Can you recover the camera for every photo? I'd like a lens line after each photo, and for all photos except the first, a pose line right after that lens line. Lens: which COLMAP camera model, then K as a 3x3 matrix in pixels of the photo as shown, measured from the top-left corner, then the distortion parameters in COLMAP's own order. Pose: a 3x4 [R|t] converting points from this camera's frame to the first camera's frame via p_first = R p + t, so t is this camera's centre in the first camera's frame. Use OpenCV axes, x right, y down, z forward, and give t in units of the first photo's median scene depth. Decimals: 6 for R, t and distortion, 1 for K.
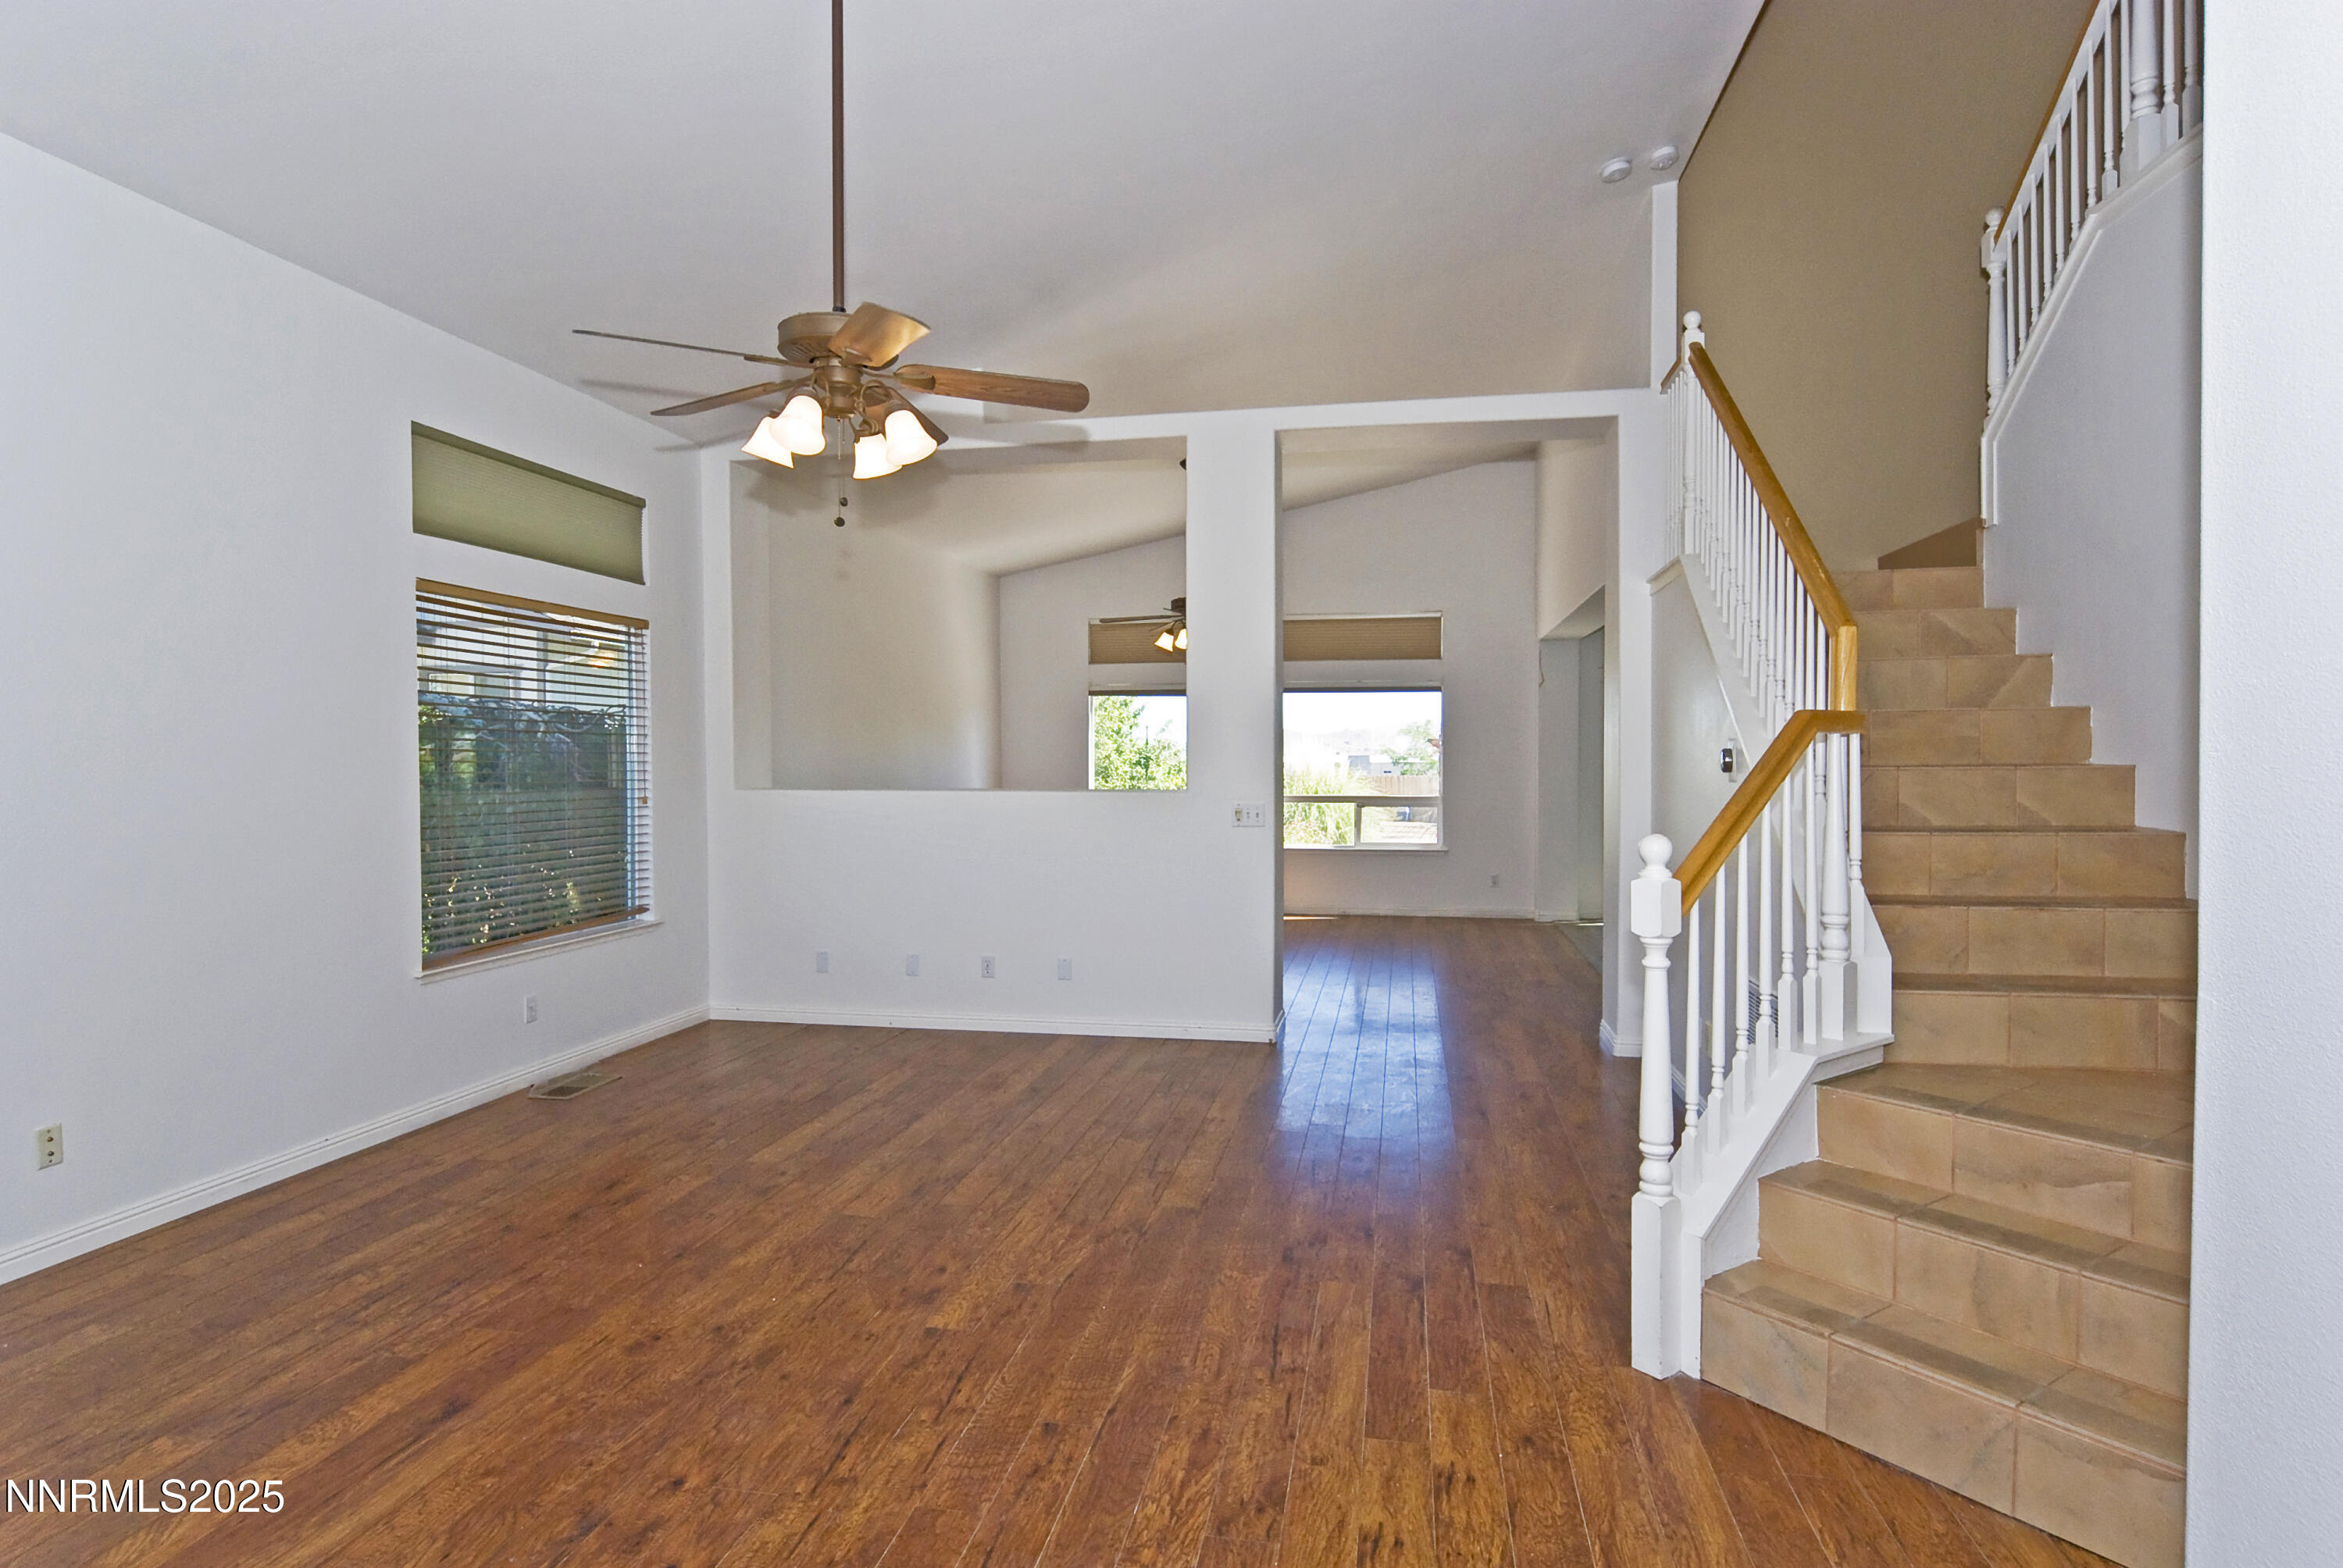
lens RADIAL K [[1251.6, 0, 1163.2], [0, 1251.6, 788.0], [0, 0, 1]] dist [-0.016264, 0.002170]
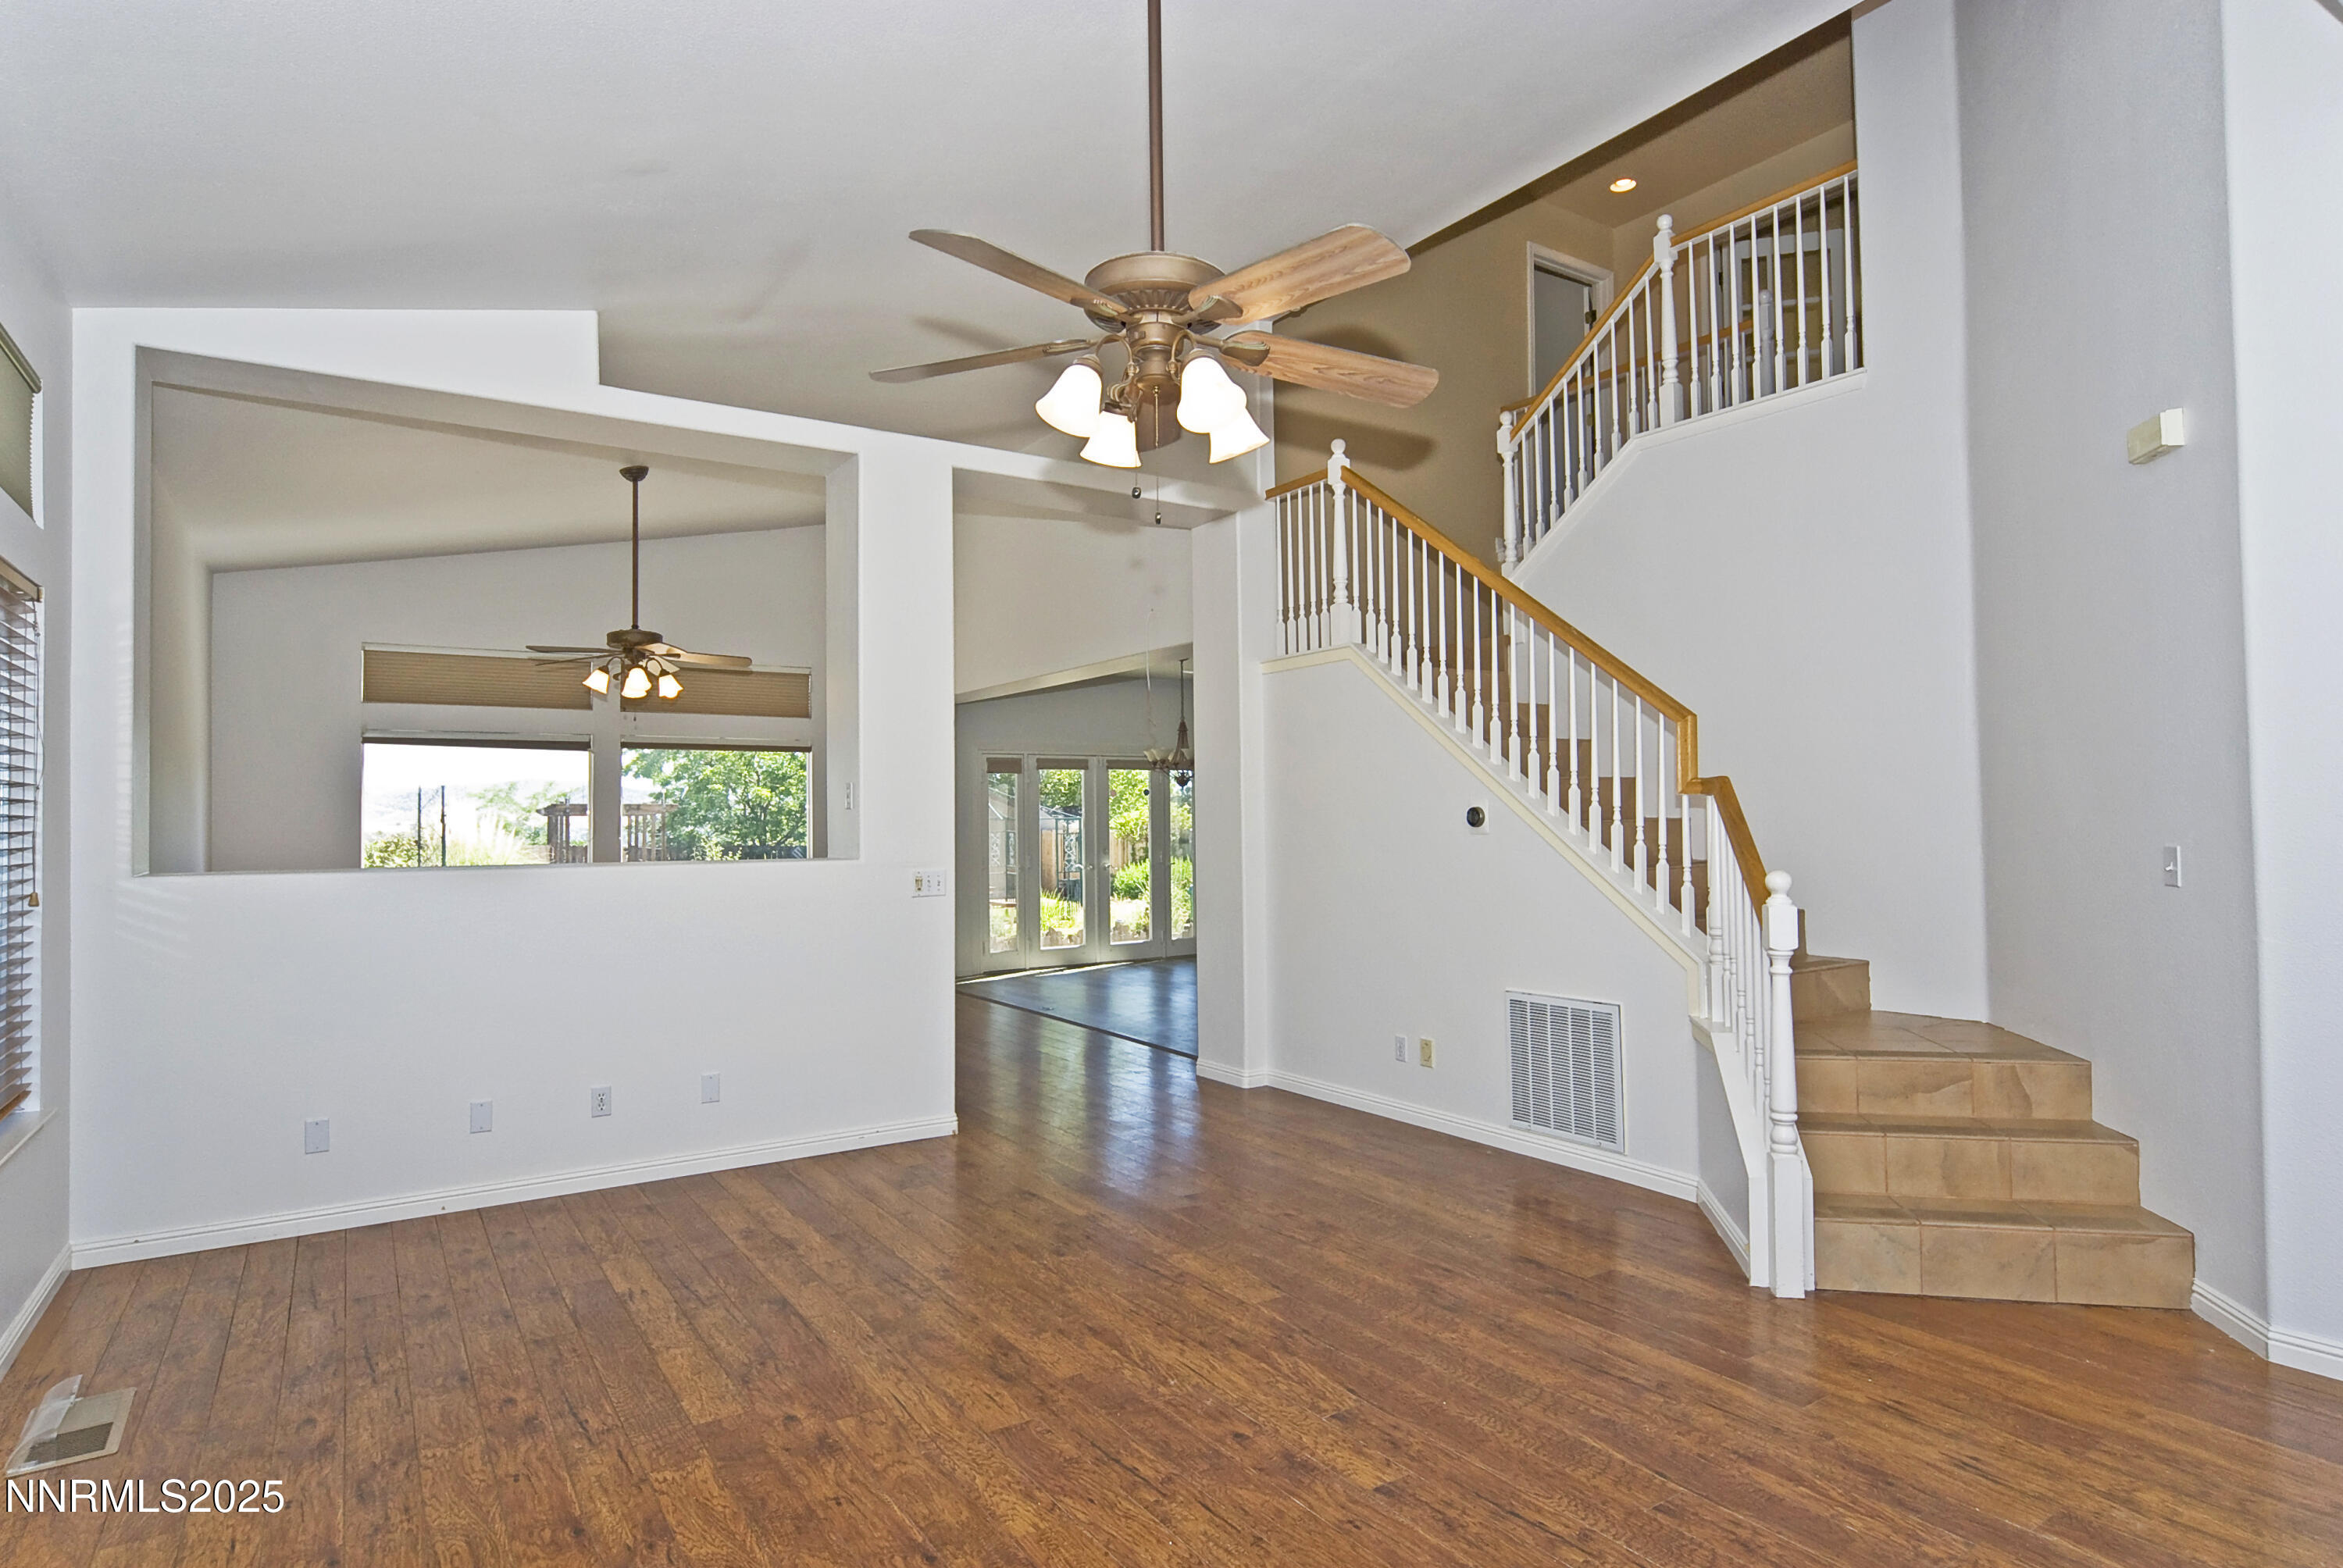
lens RADIAL K [[1251.6, 0, 1163.2], [0, 1251.6, 788.0], [0, 0, 1]] dist [-0.016264, 0.002170]
pose [[0.718894, 0.011596, 0.695023, -0.834529], [0.025598, 0.998741, -0.043141, -0.007184], [-0.694649, 0.048805, 0.717692, 0.447852]]
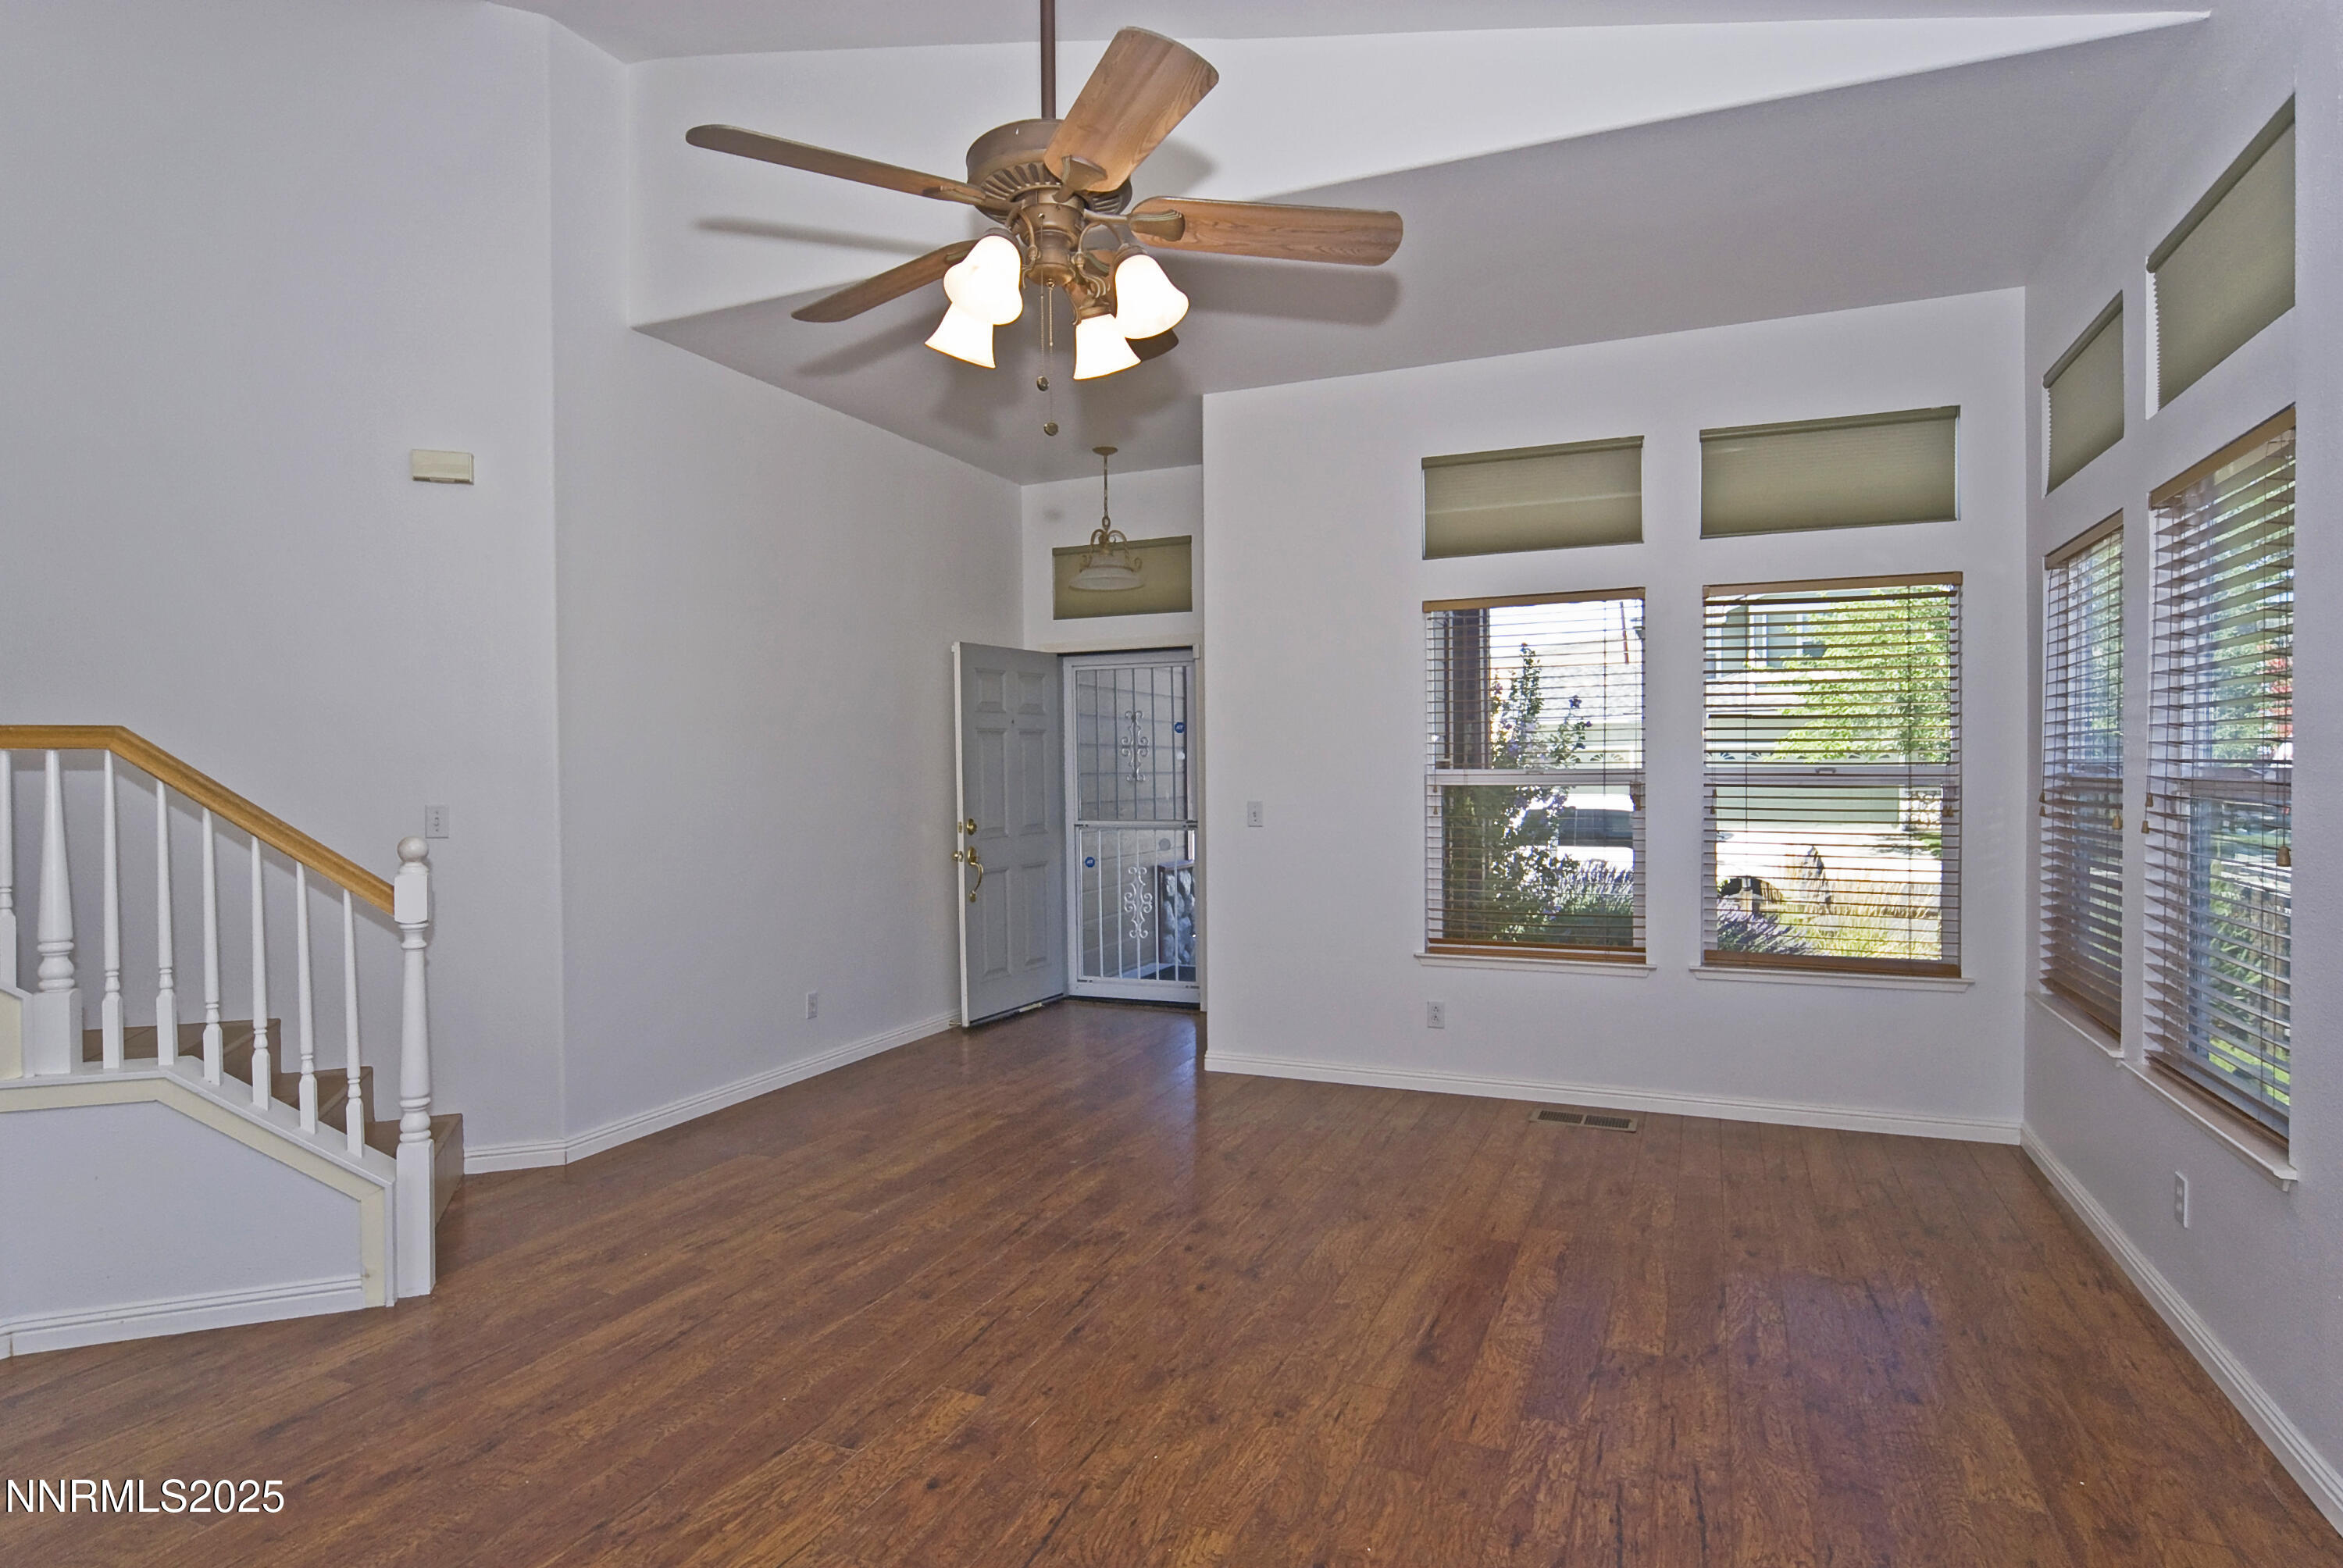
lens RADIAL K [[1251.6, 0, 1163.2], [0, 1251.6, 788.0], [0, 0, 1]] dist [-0.016264, 0.002170]
pose [[-0.975147, 0.007082, 0.221447, -0.490974], [0.016123, 0.999107, 0.039045, -0.037911], [-0.220973, 0.041645, -0.974390, 1.737772]]
